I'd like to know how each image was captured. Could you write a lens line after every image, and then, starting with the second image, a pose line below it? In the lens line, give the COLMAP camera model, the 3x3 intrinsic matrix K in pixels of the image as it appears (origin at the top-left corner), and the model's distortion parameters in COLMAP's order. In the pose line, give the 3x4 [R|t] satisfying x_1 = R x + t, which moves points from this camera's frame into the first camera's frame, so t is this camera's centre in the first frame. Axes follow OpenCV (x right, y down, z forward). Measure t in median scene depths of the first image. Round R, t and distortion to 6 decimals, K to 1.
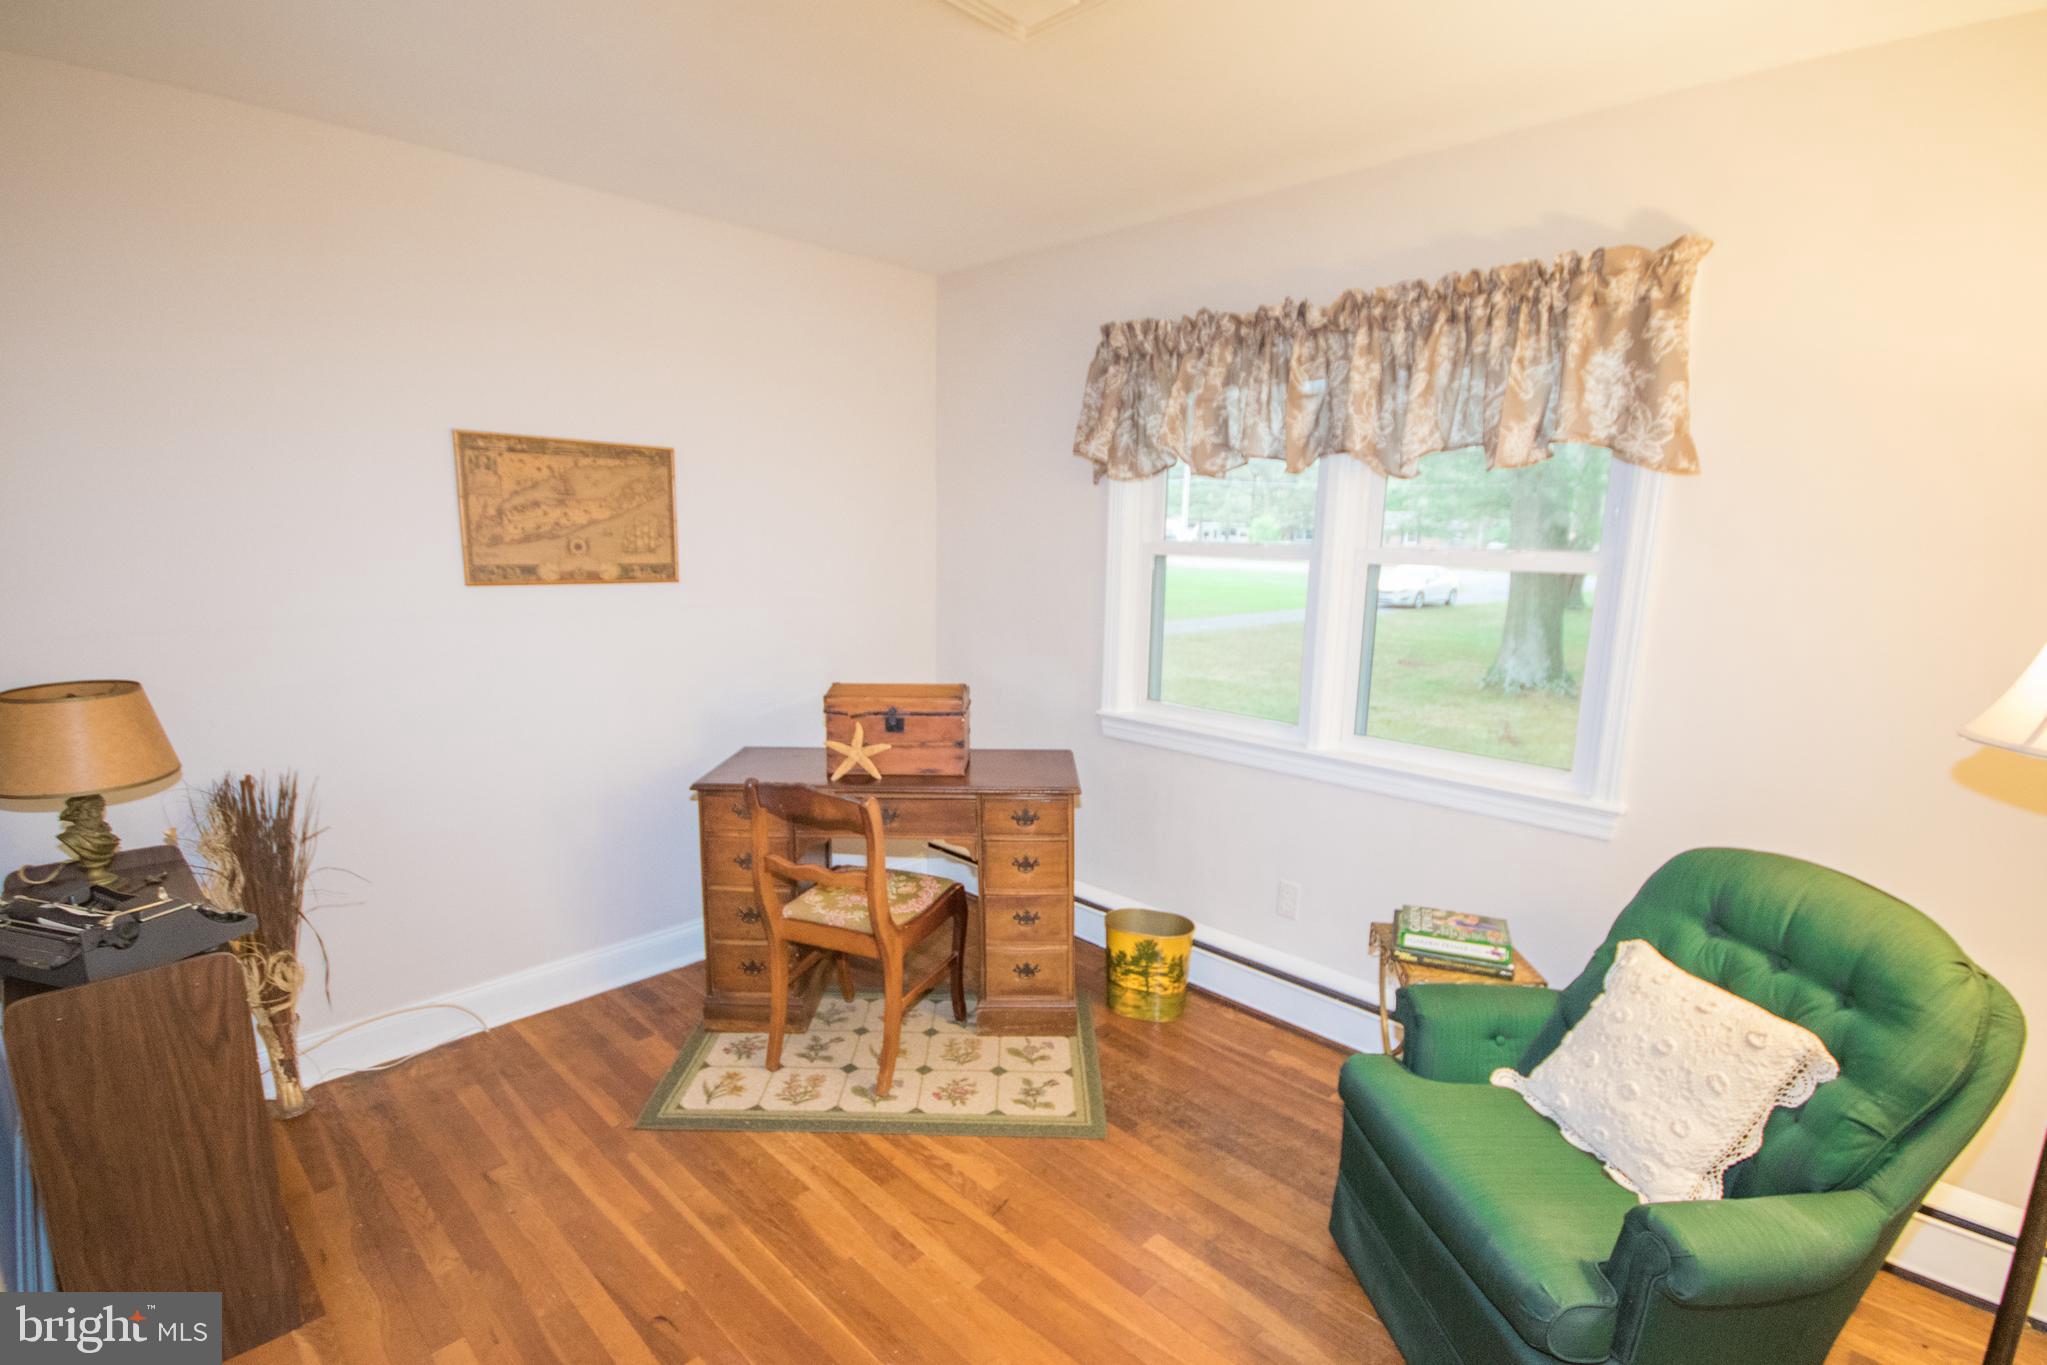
lens RADIAL K [[956.7, 0, 1013.2], [0, 956.7, 720.8], [0, 0, 1]] dist [-0.001246, -0.001554]
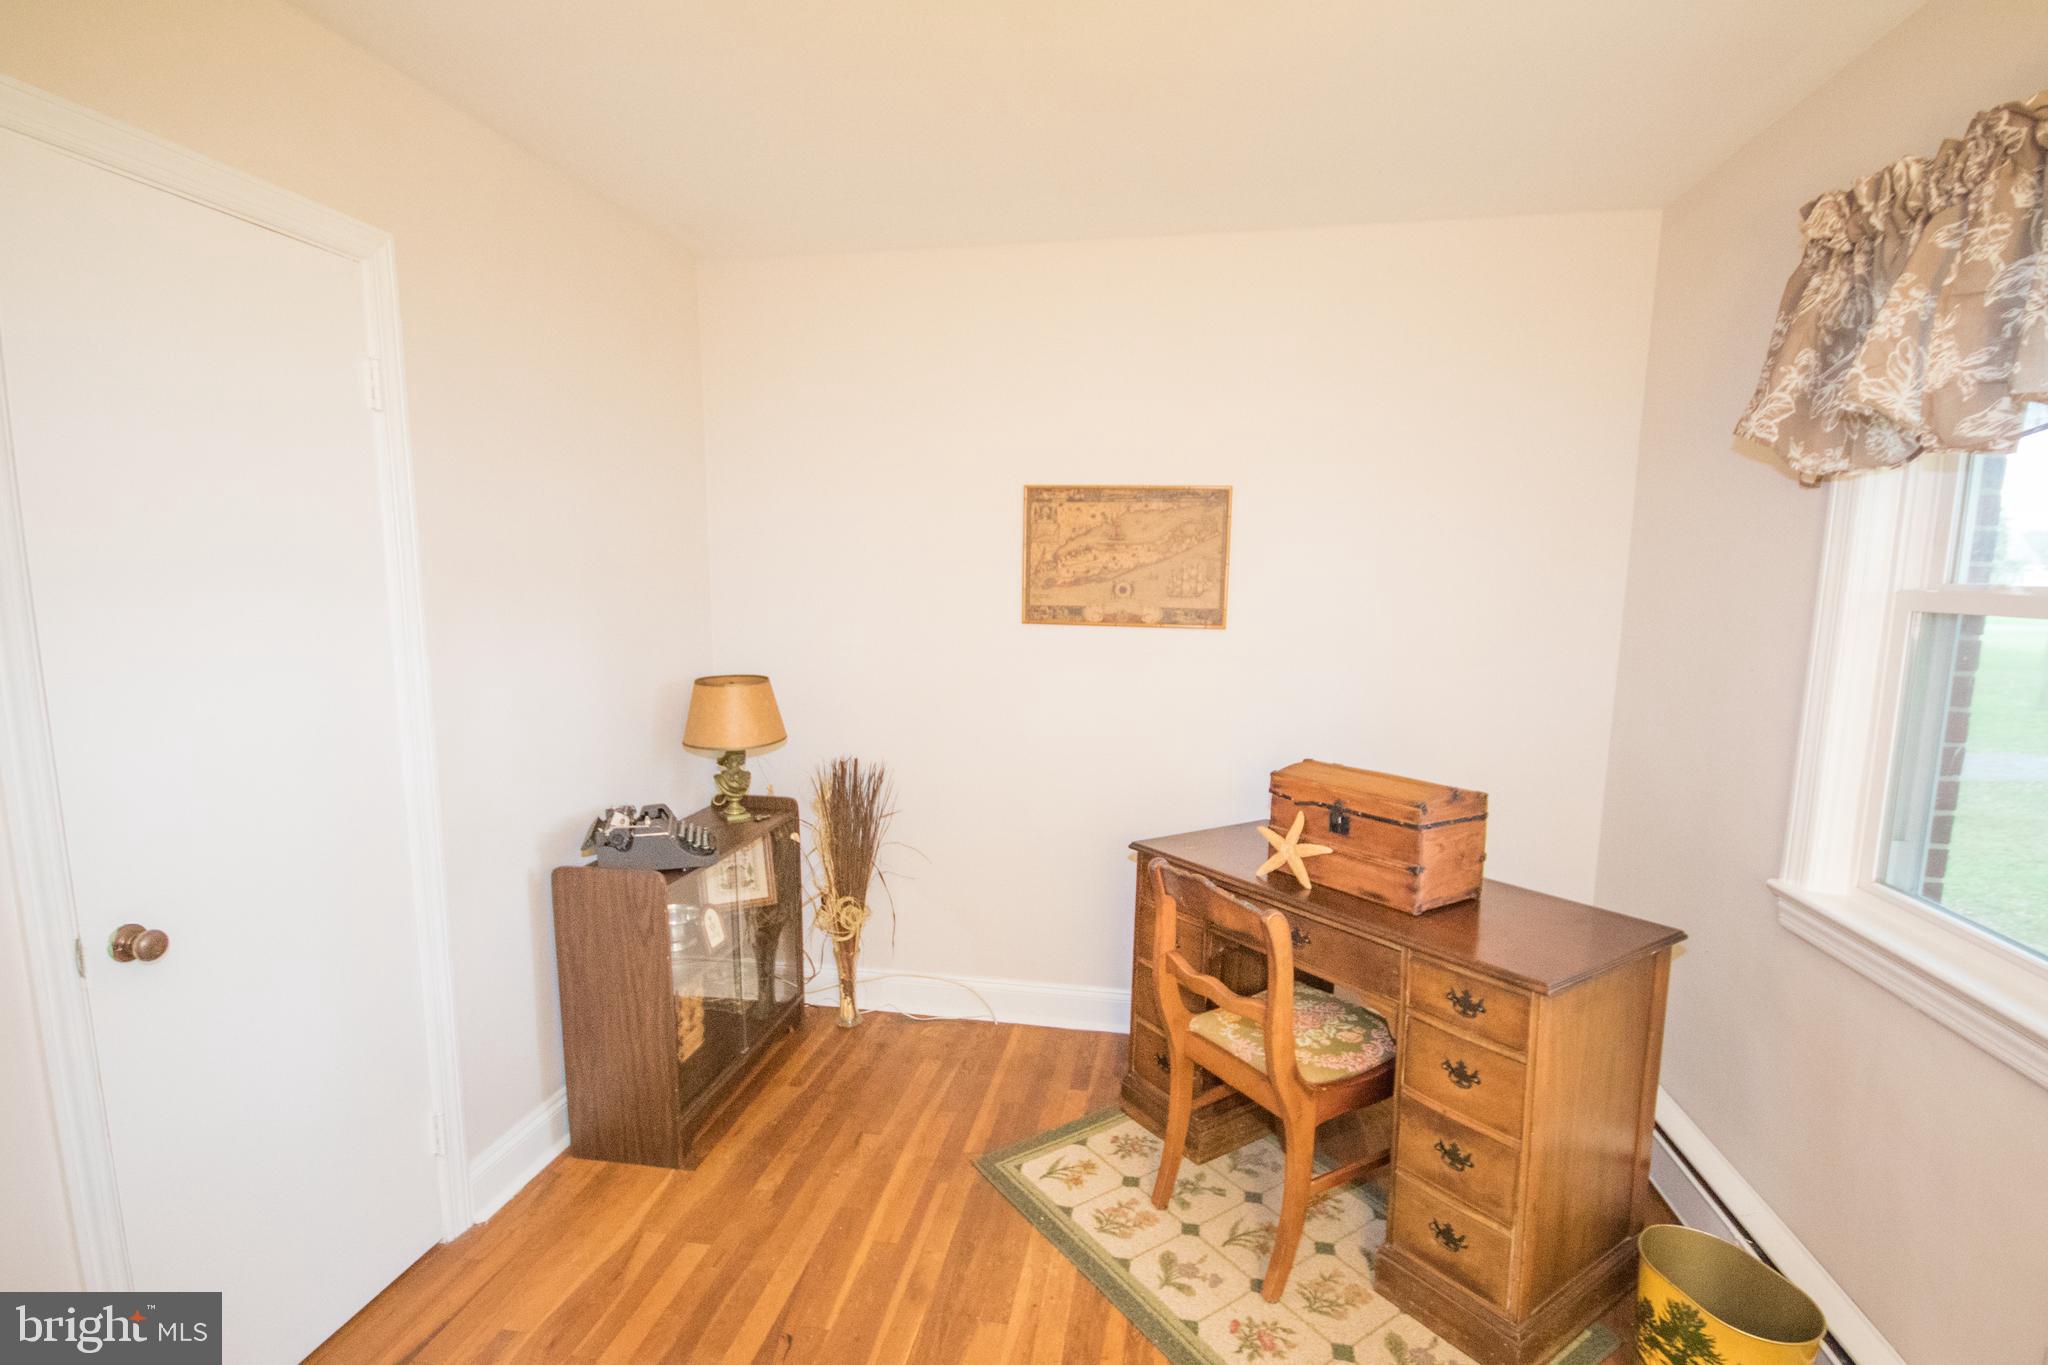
lens RADIAL K [[957.2, 0, 1013.7], [0, 957.2, 720.8], [0, 0, 1]] dist [-0.001246, -0.001554]
pose [[0.572627, 0.114946, -0.811718, 0.335311], [-0.162445, 0.986399, 0.025085, -0.053765], [0.803561, 0.117495, 0.583510, 0.344365]]
